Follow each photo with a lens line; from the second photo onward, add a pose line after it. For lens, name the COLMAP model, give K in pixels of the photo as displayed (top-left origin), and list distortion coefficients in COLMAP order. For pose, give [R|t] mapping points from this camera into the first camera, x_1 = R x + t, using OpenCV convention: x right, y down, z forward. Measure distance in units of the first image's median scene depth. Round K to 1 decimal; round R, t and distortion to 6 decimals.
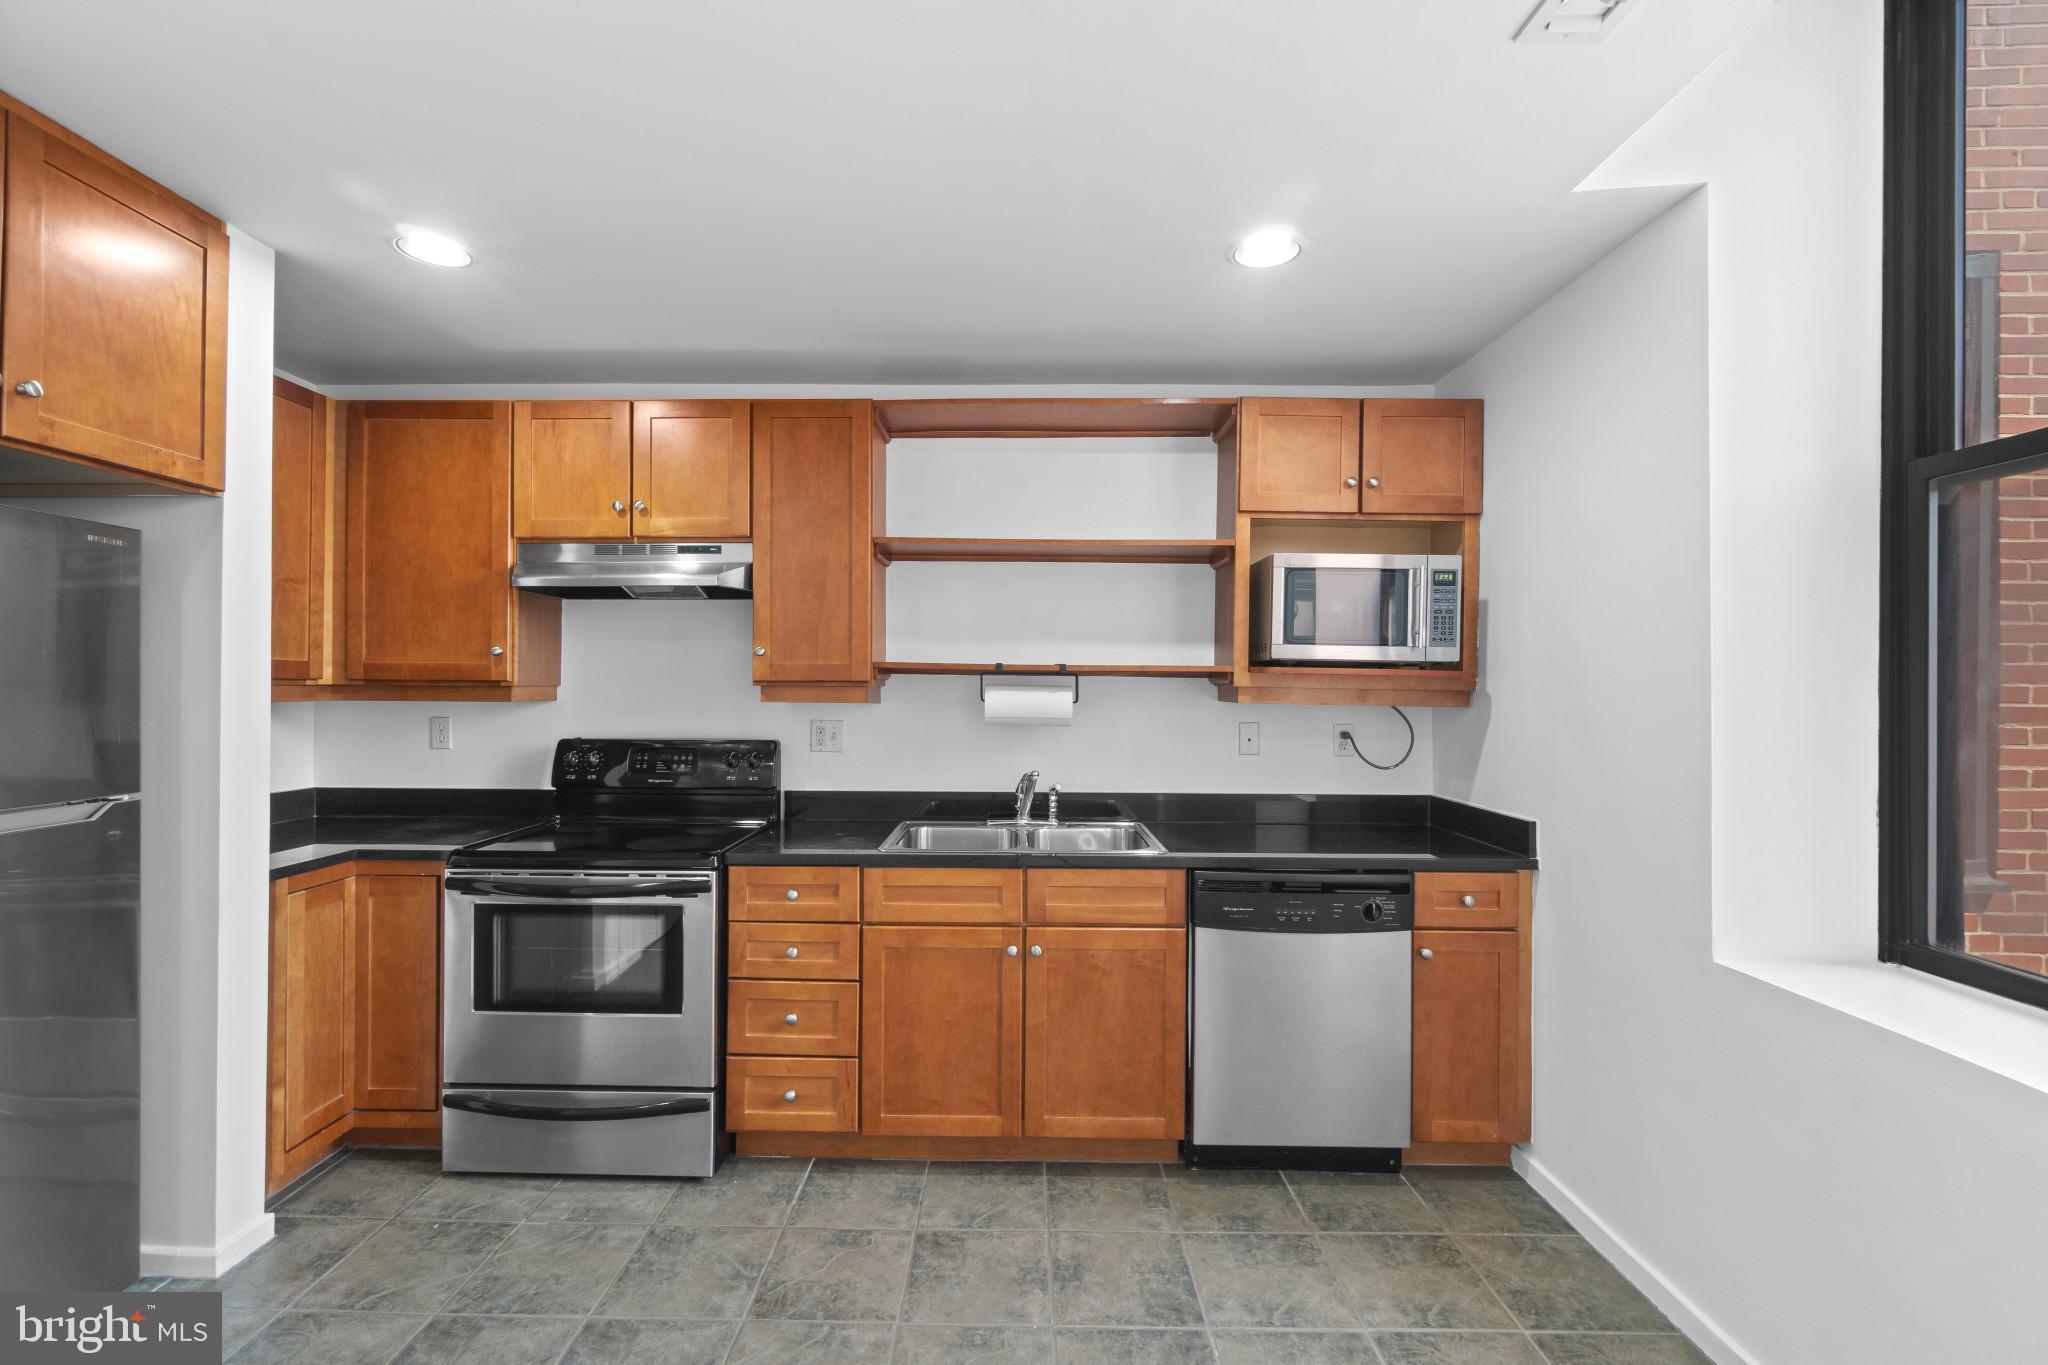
lens RADIAL K [[891.3, 0, 1010.3], [0, 891.3, 683.5], [0, 0, 1]] dist [-0.002355, -0.000758]
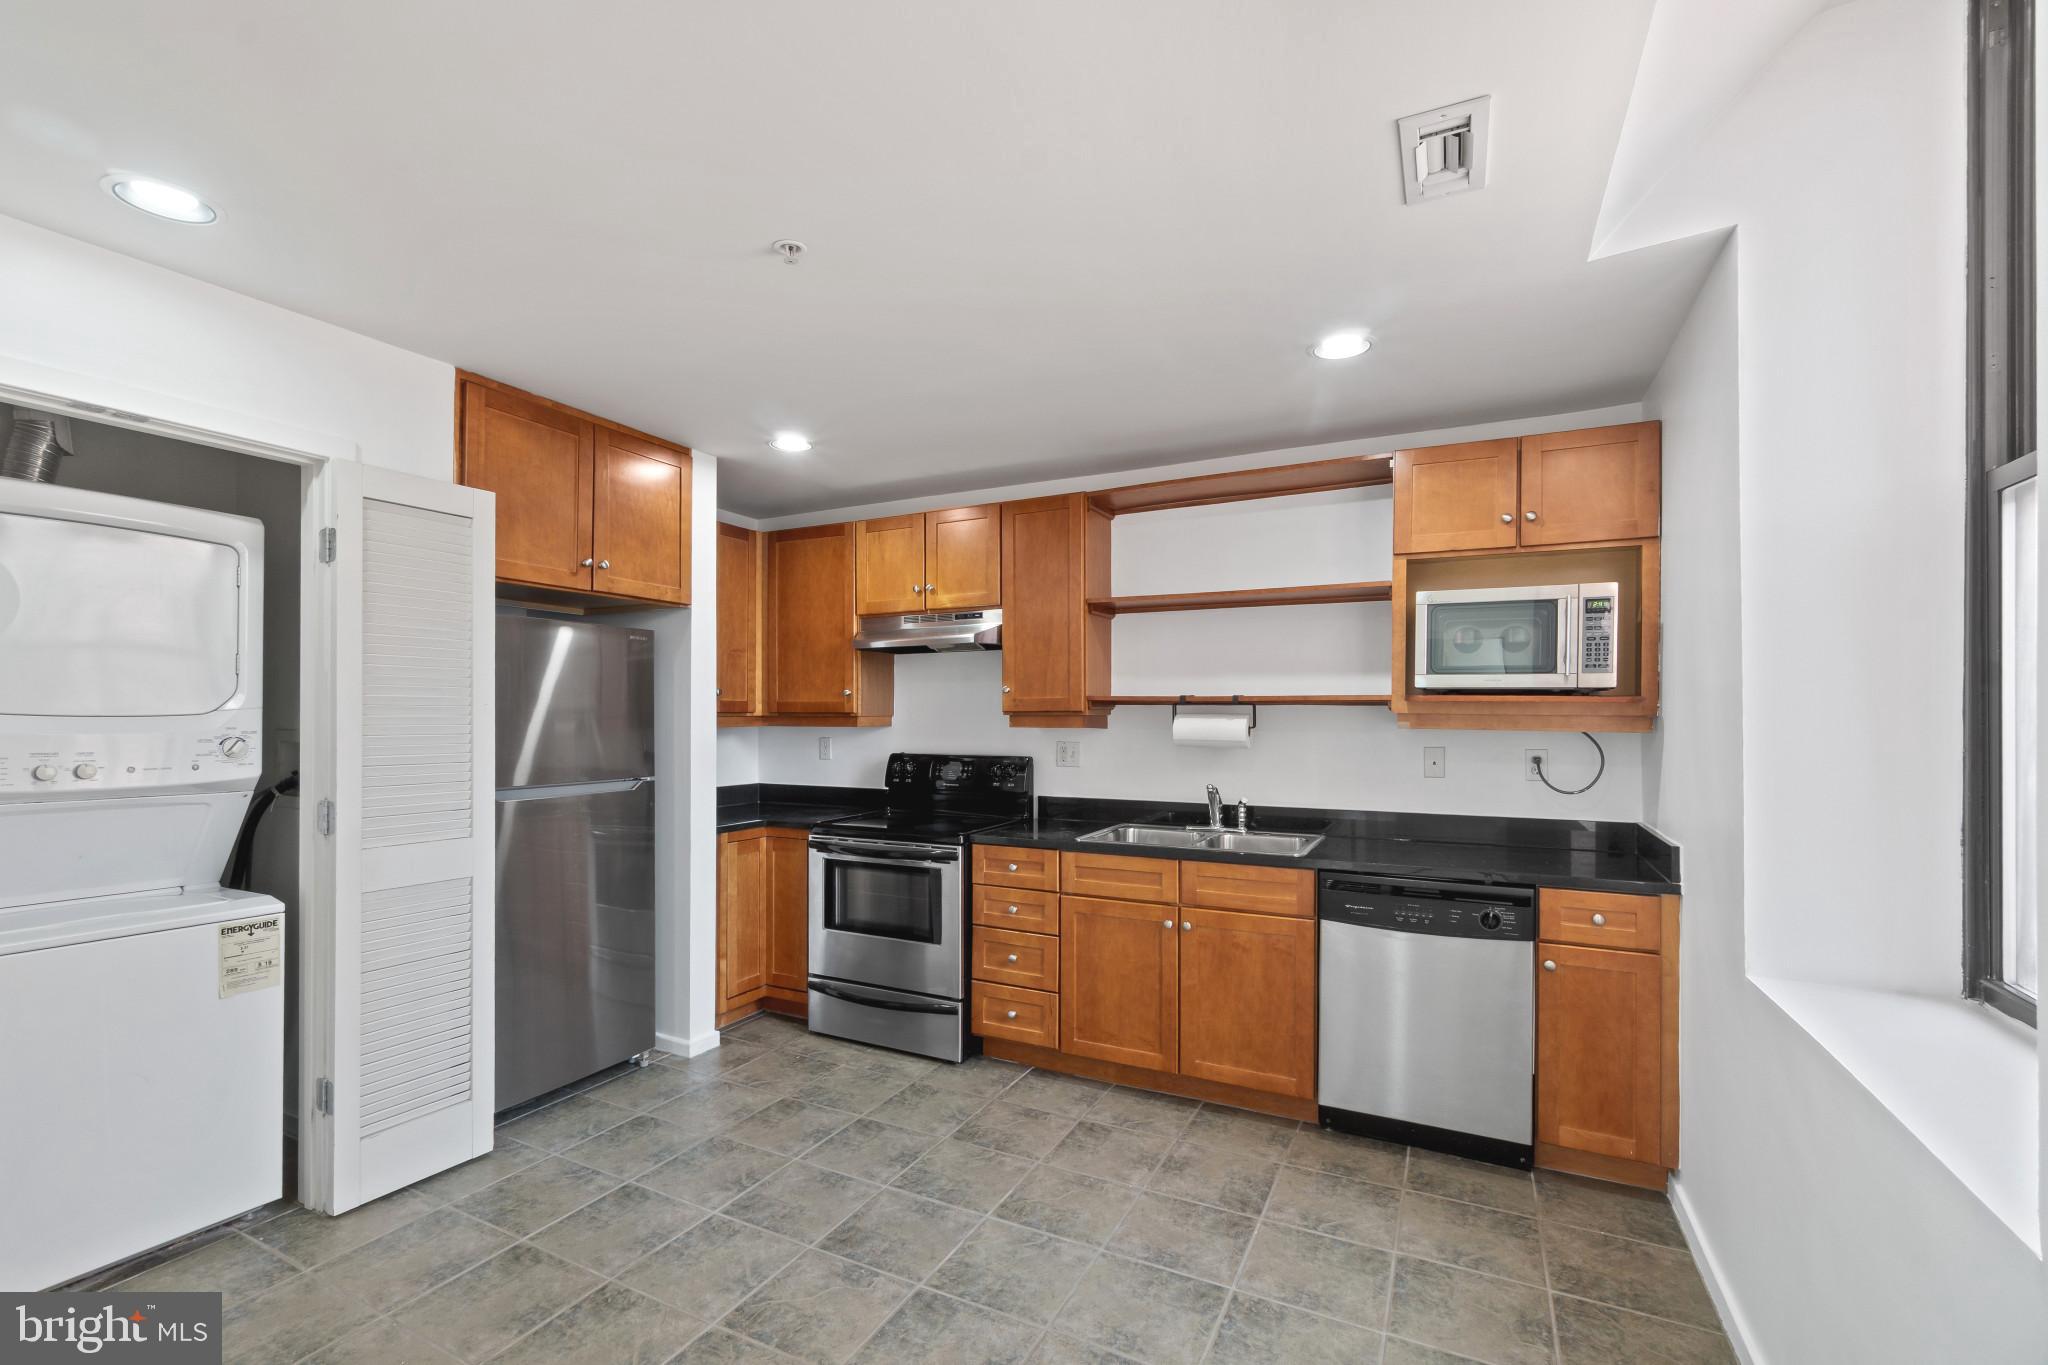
lens RADIAL K [[891.1, 0, 1001.8], [0, 891.1, 712.3], [0, 0, 1]] dist [-0.003586, -0.000631]
pose [[0.893598, -0.007021, -0.448812, 0.355988], [0.006274, 0.999975, -0.003151, 0.002642], [0.448823, 0.000000, 0.893620, -0.229712]]
